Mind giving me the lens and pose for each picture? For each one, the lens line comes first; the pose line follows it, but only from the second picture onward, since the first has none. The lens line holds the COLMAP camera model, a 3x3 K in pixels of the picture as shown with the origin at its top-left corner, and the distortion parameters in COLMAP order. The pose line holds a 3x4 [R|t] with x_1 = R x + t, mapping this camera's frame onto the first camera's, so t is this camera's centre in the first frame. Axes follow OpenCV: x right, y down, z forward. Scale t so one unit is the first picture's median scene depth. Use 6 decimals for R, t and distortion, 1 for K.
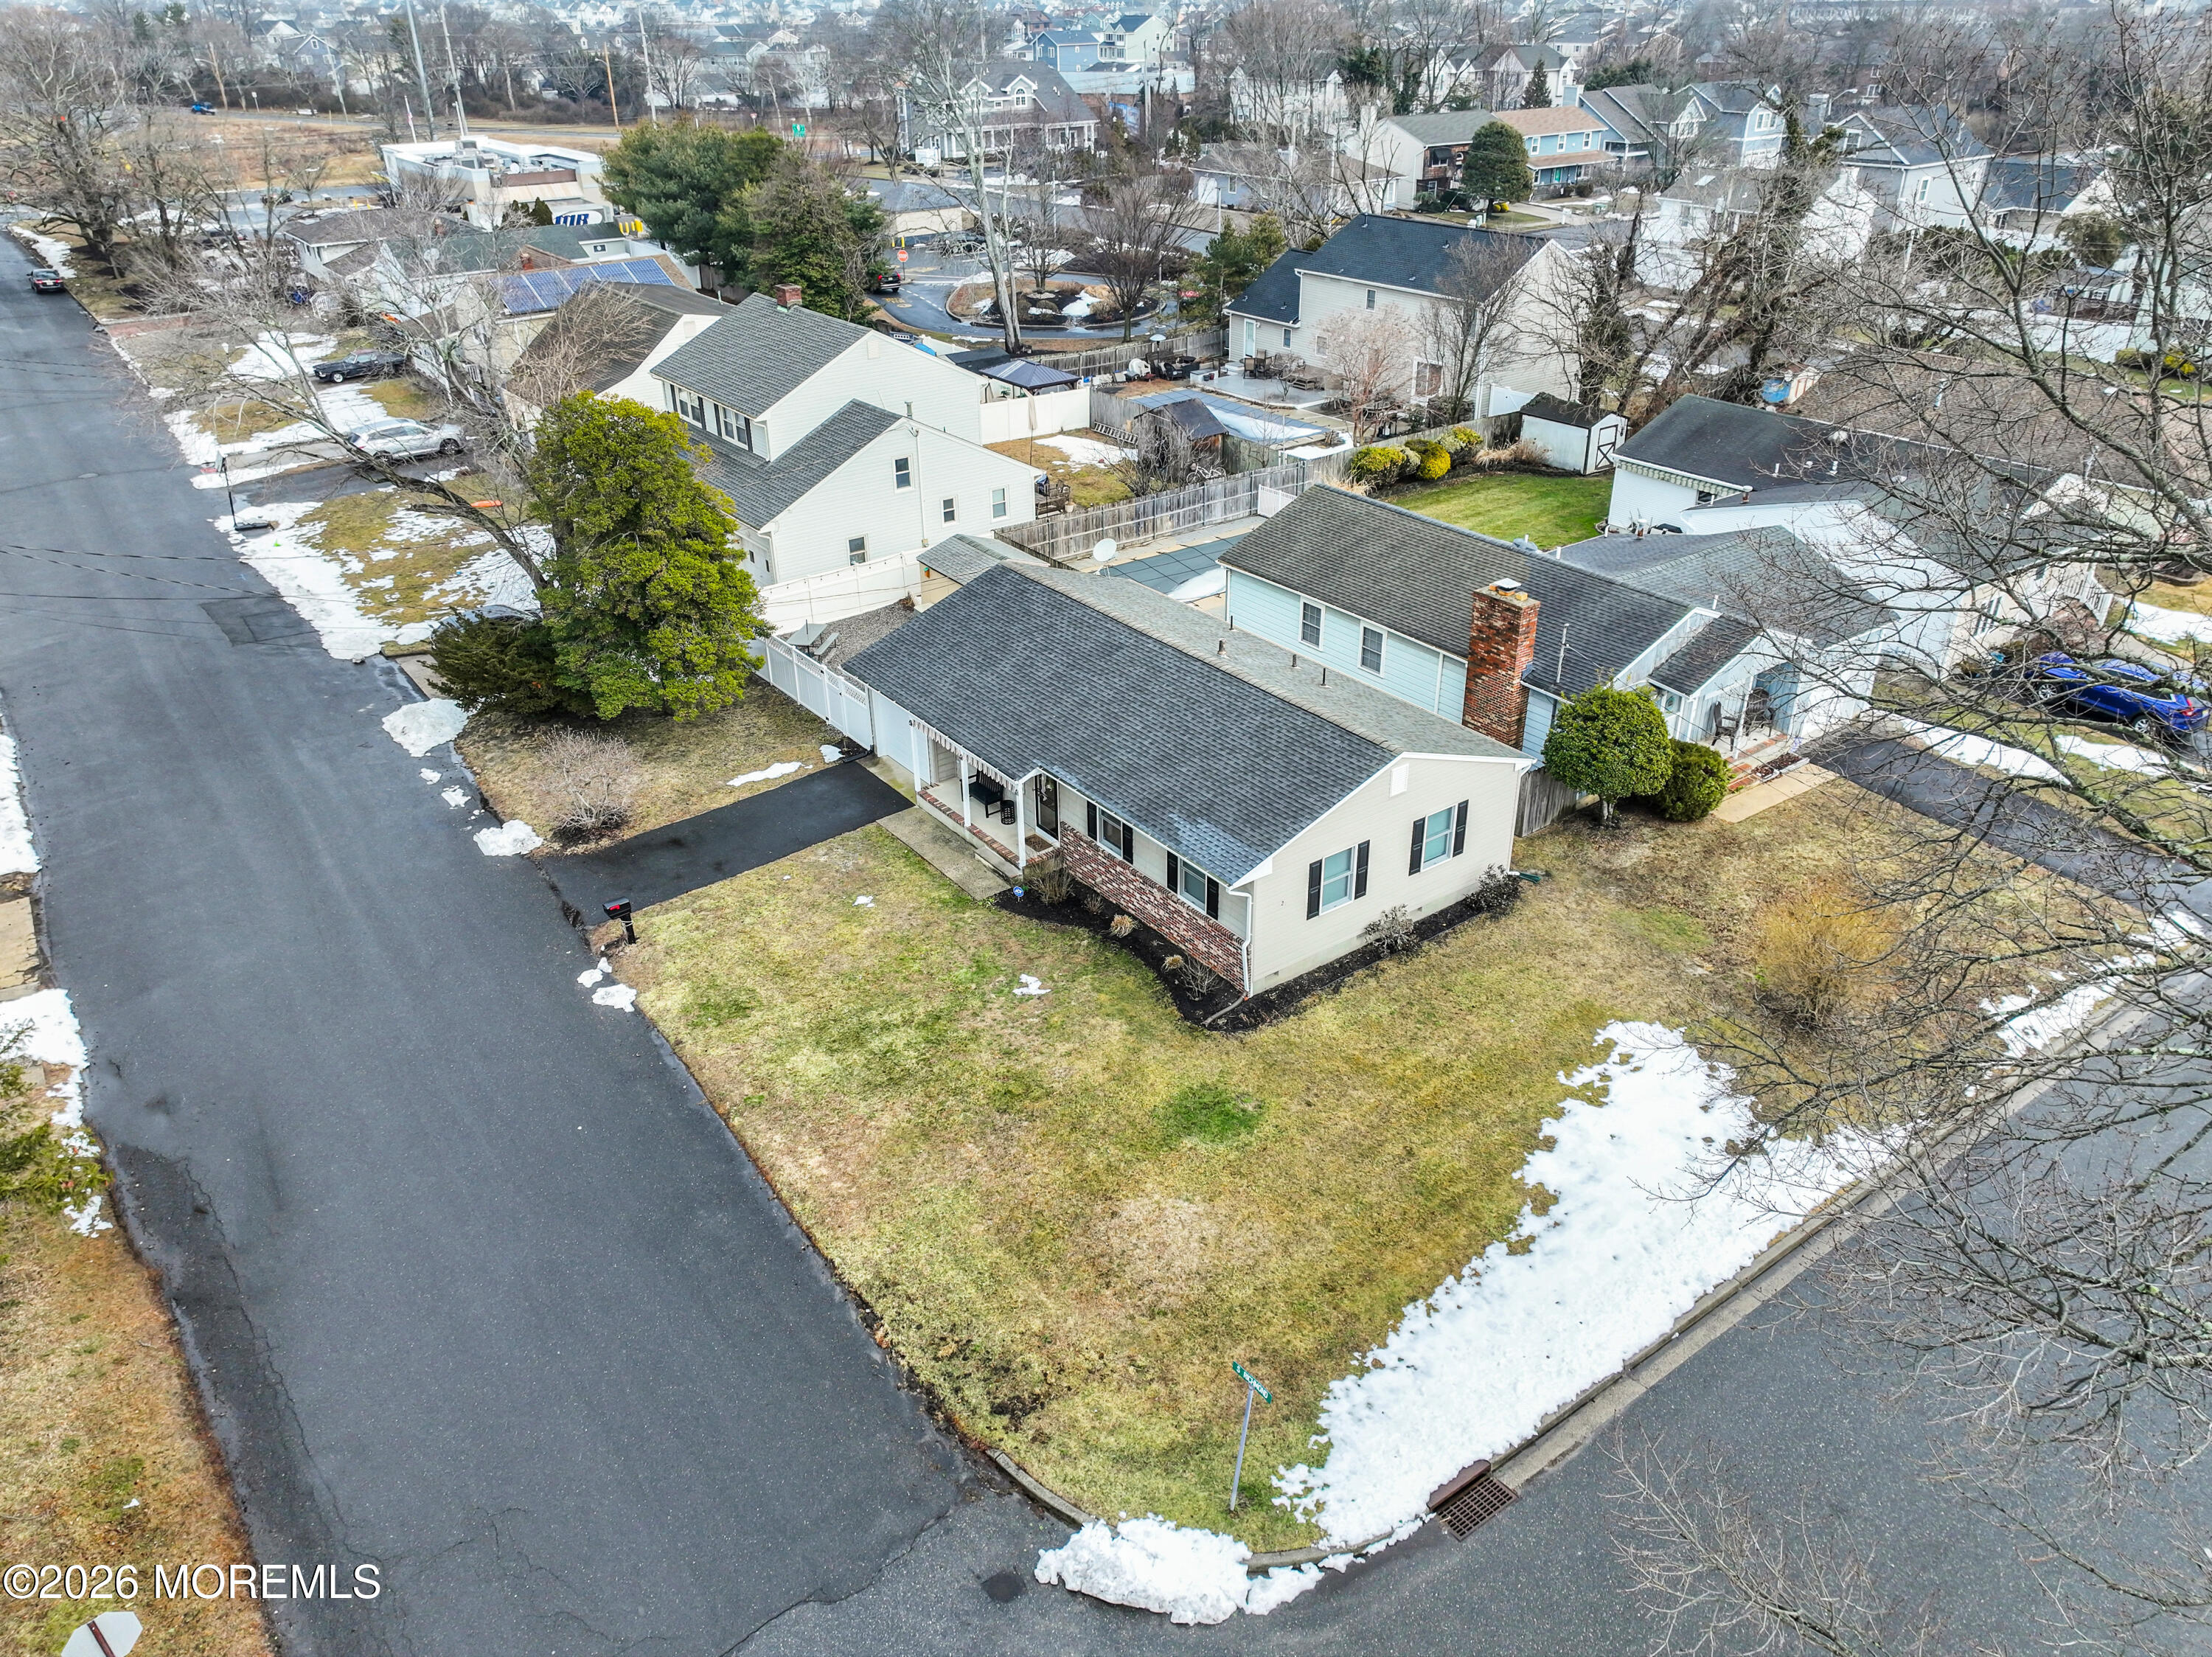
lens RADIAL K [[1541.3, 0, 1102.7], [0, 1541.3, 825.4], [0, 0, 1]] dist [0.011005, -0.004906]
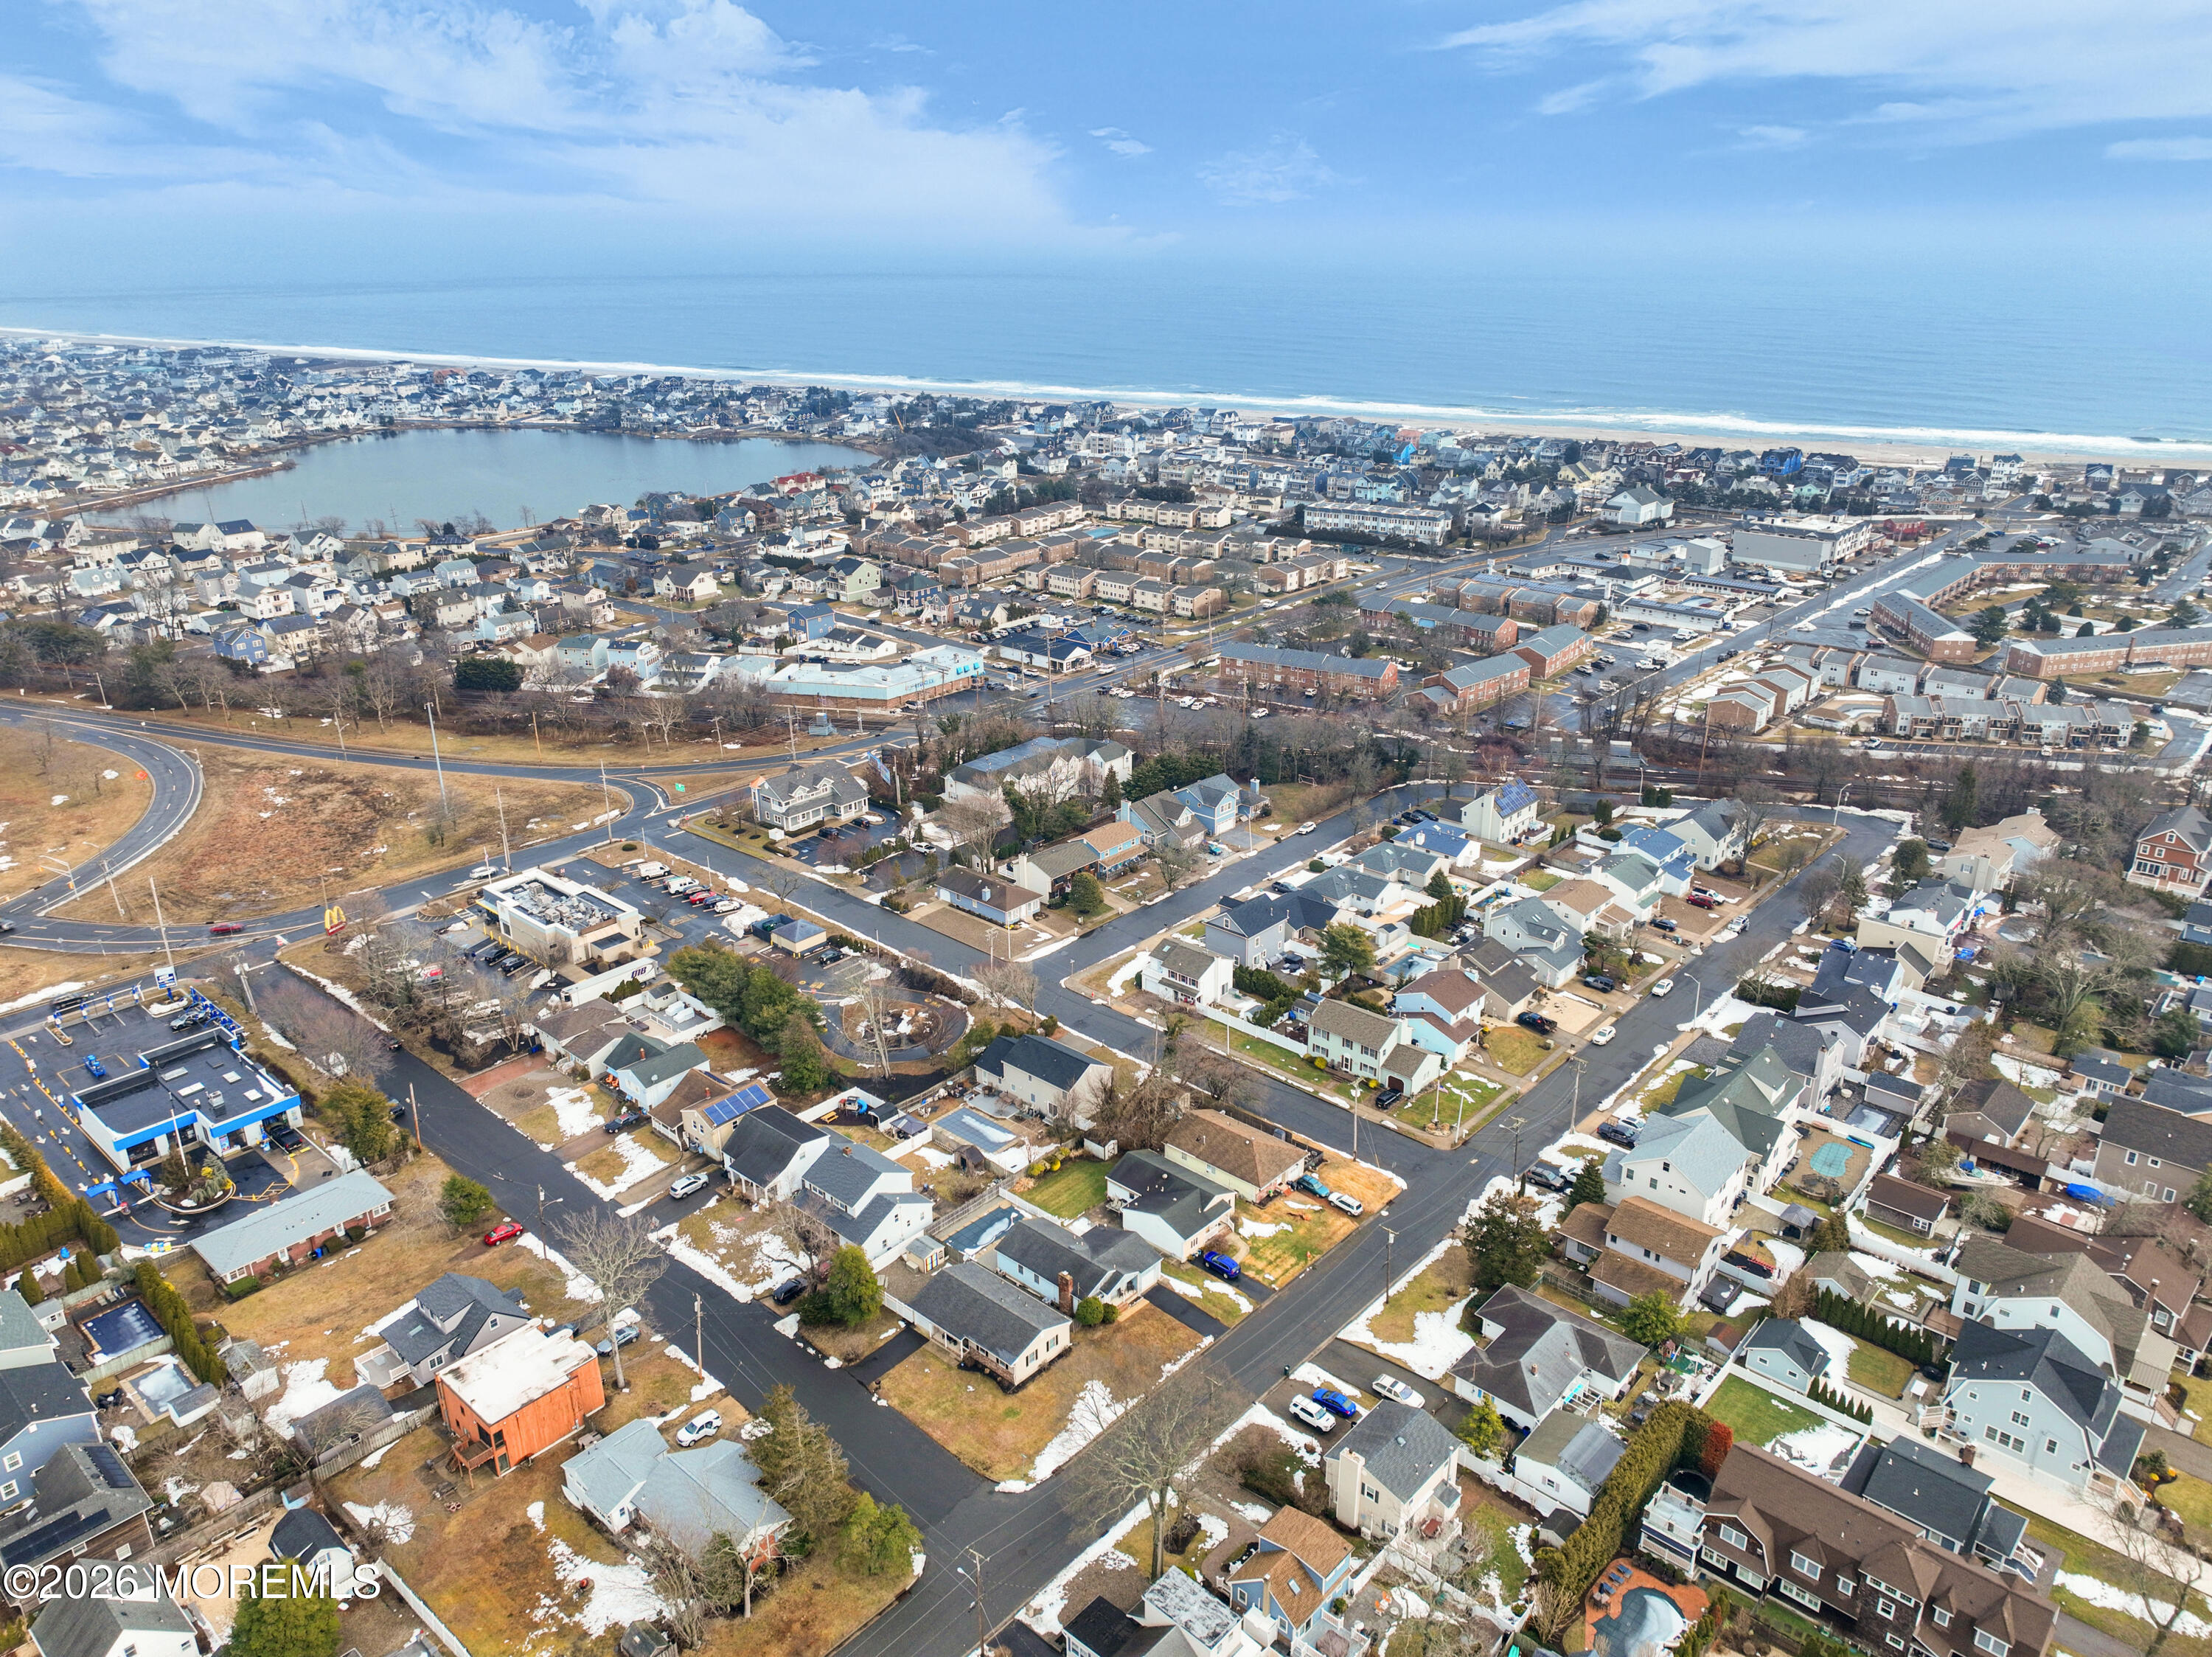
lens RADIAL K [[1541.3, 0, 1110.9], [0, 1541.3, 827.5], [0, 0, 1]] dist [0.011005, -0.004906]
pose [[0.977515, -0.061541, 0.201687, -0.403720], [0.086791, 0.989113, -0.118838, -0.852126], [-0.192178, 0.133670, 0.972214, -3.351185]]
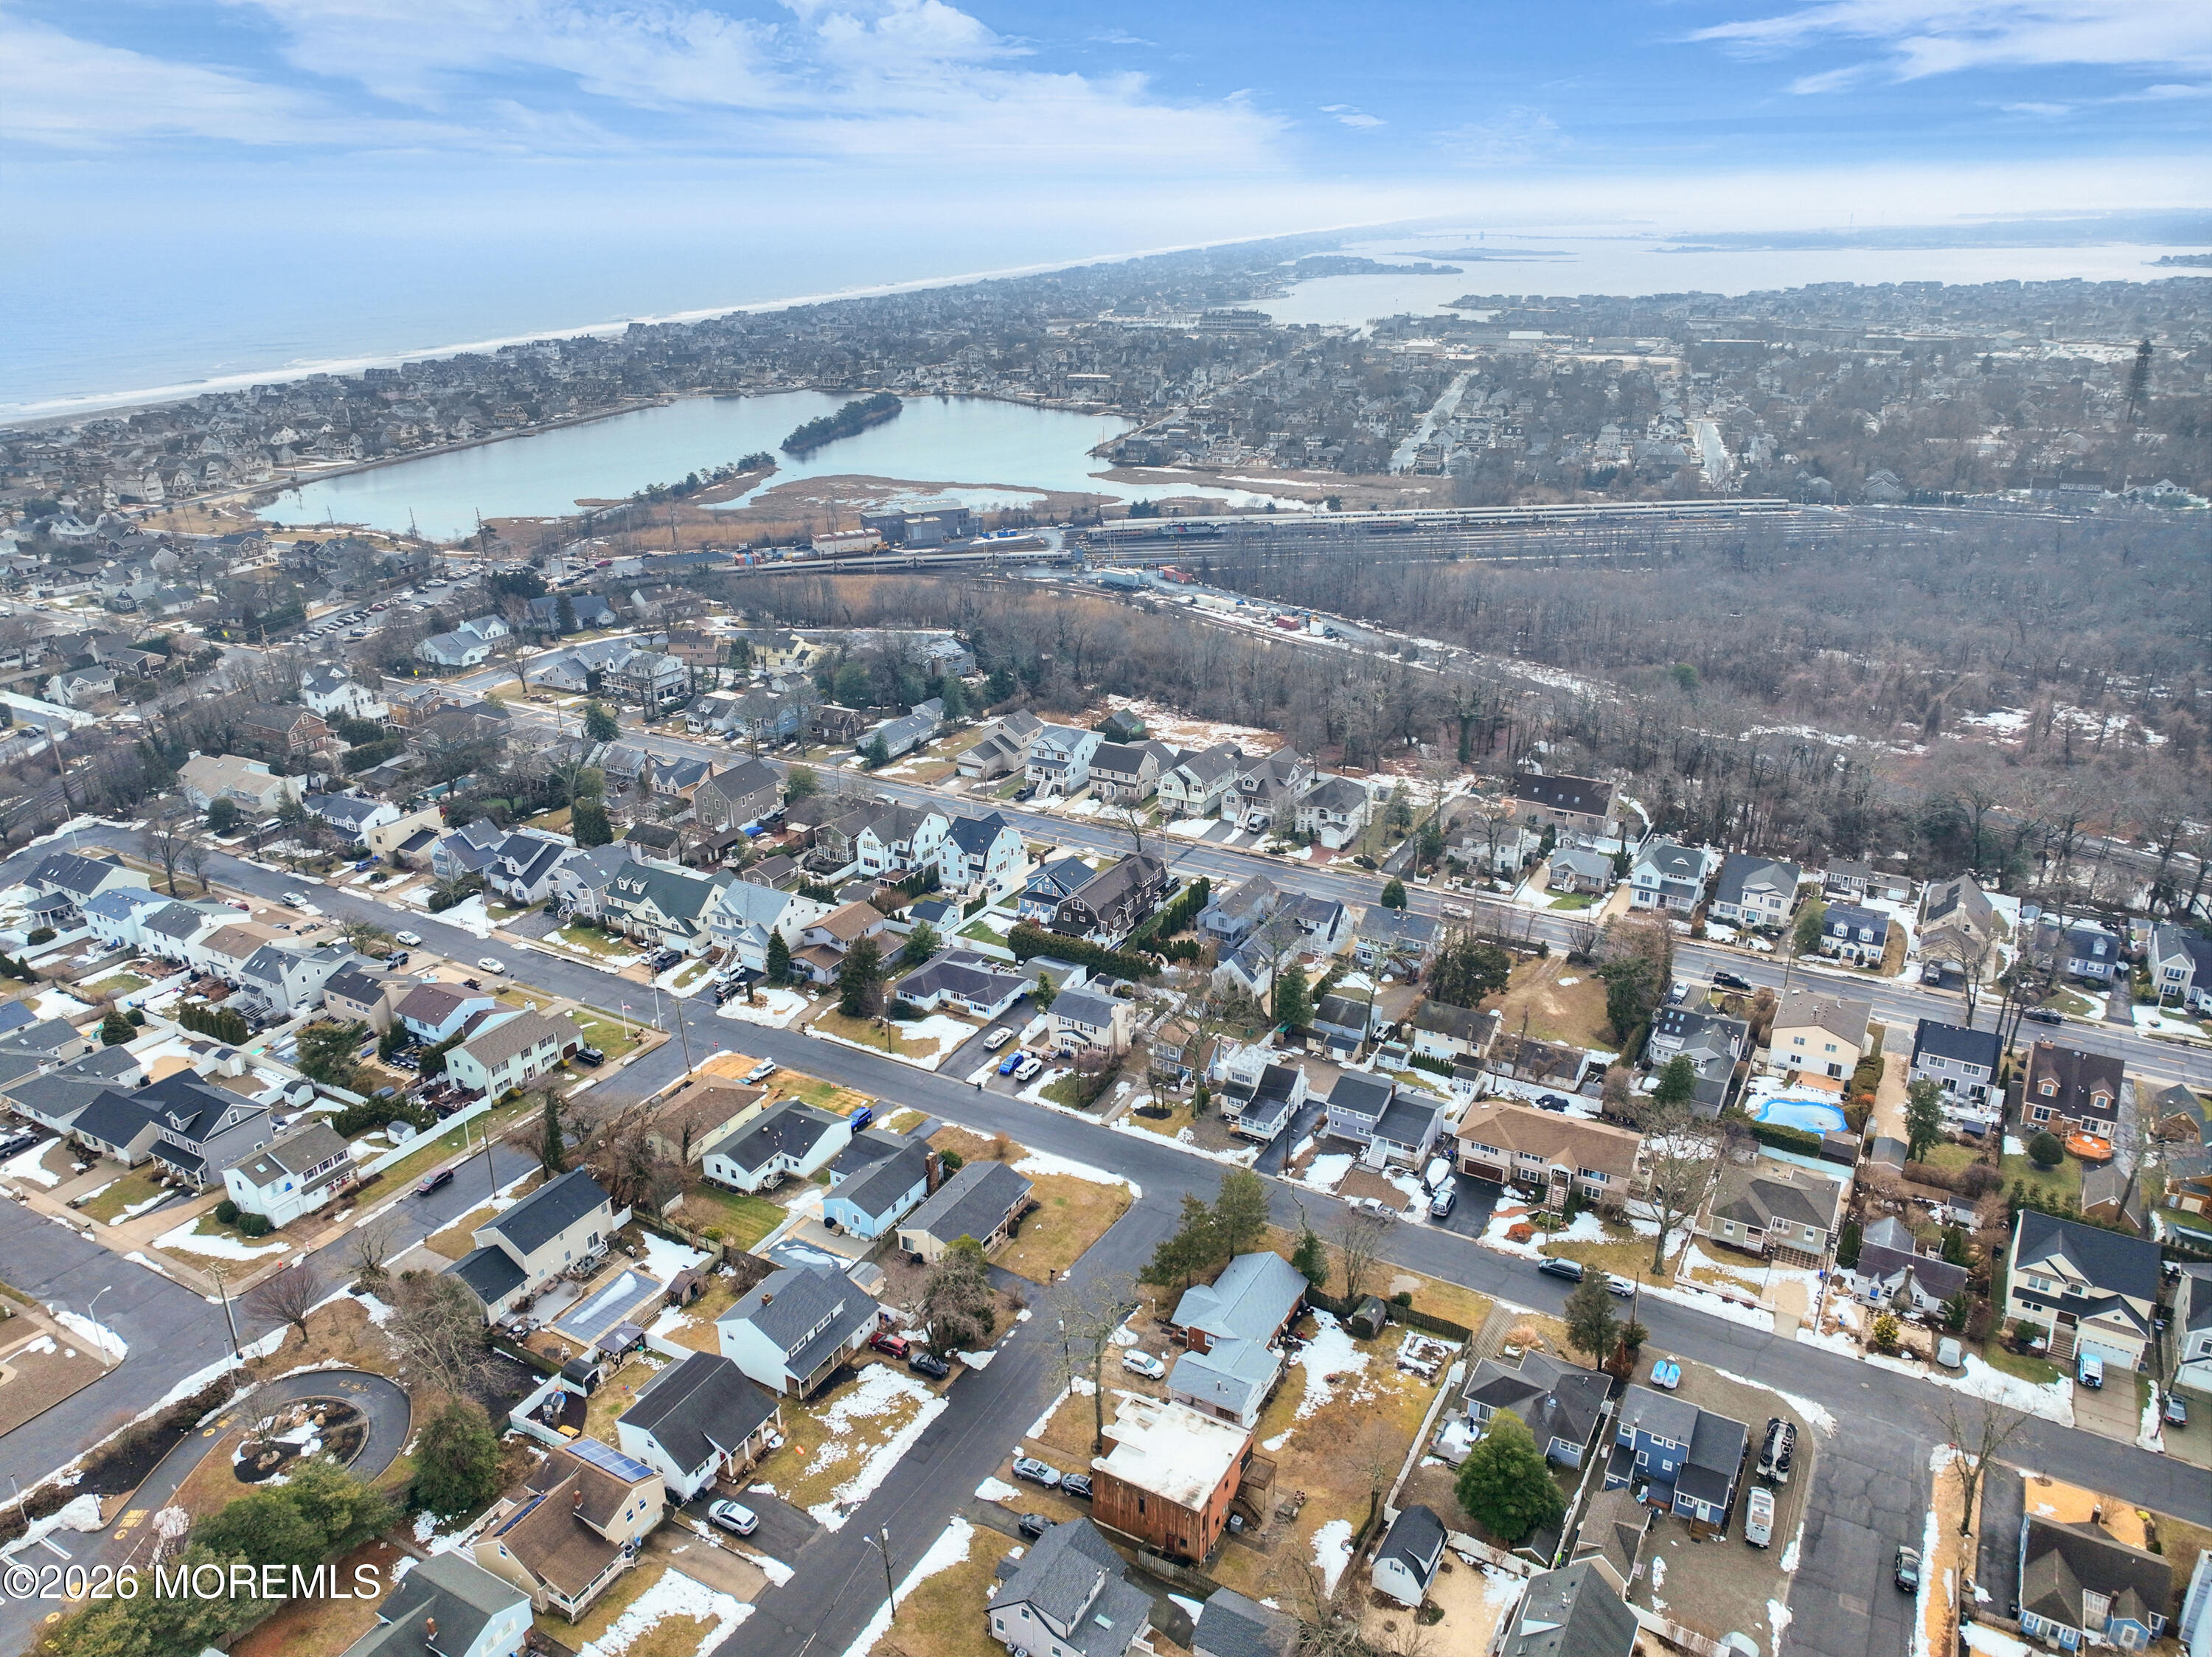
lens RADIAL K [[1541.3, 0, 1114.6], [0, 1541.3, 814.4], [0, 0, 1]] dist [0.011005, -0.004906]
pose [[-0.406973, -0.312259, 0.858410, -3.685045], [0.458280, 0.743124, 0.487593, -2.957139], [-0.790160, 0.591829, -0.159330, 0.666855]]
